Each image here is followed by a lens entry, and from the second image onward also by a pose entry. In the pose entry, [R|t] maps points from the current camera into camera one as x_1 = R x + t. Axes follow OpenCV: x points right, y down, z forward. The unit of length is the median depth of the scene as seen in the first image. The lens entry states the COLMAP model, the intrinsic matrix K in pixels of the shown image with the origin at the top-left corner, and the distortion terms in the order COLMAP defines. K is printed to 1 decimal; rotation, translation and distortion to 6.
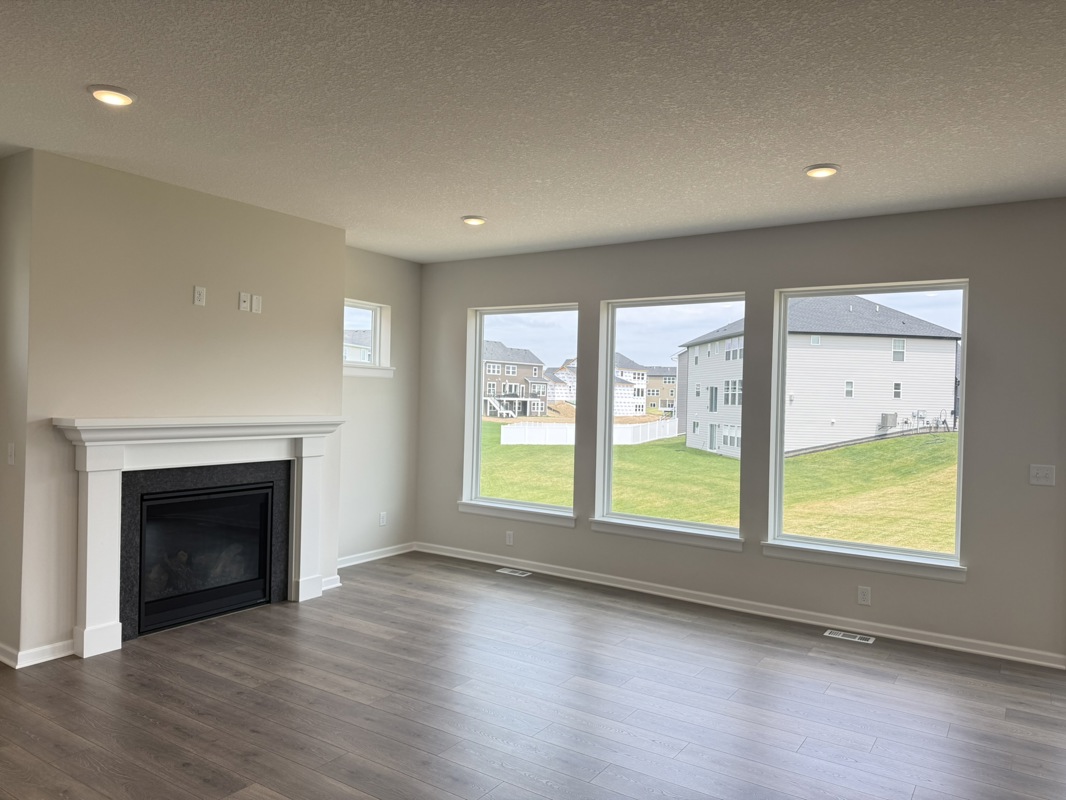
lens RADIAL K [[757.9, 0, 536.2], [0, 757.9, 400.7], [0, 0, 1]] dist [0.066166, -0.023313]
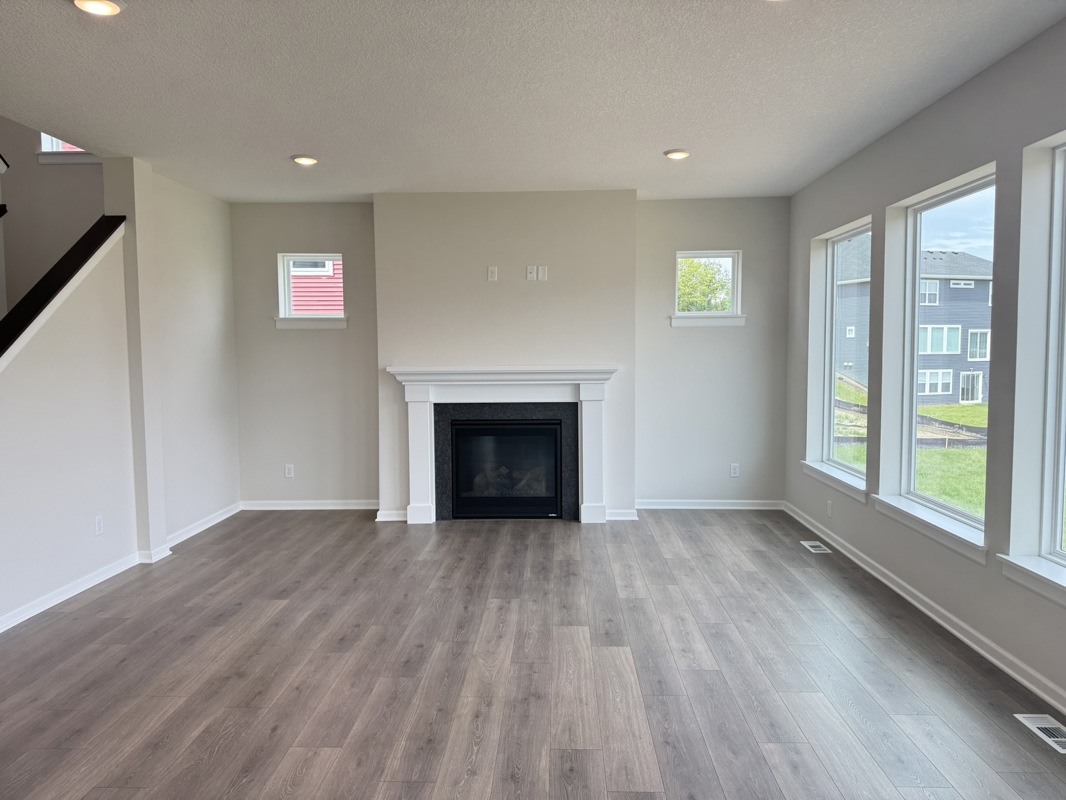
lens RADIAL K [[757.9, 0, 539.7], [0, 757.9, 395.8], [0, 0, 1]] dist [0.066166, -0.023313]
pose [[0.534387, 0.027260, -0.844800, 0.665977], [0.019552, 0.998814, 0.044597, 0.014980], [0.845014, -0.040350, 0.533220, 0.346327]]
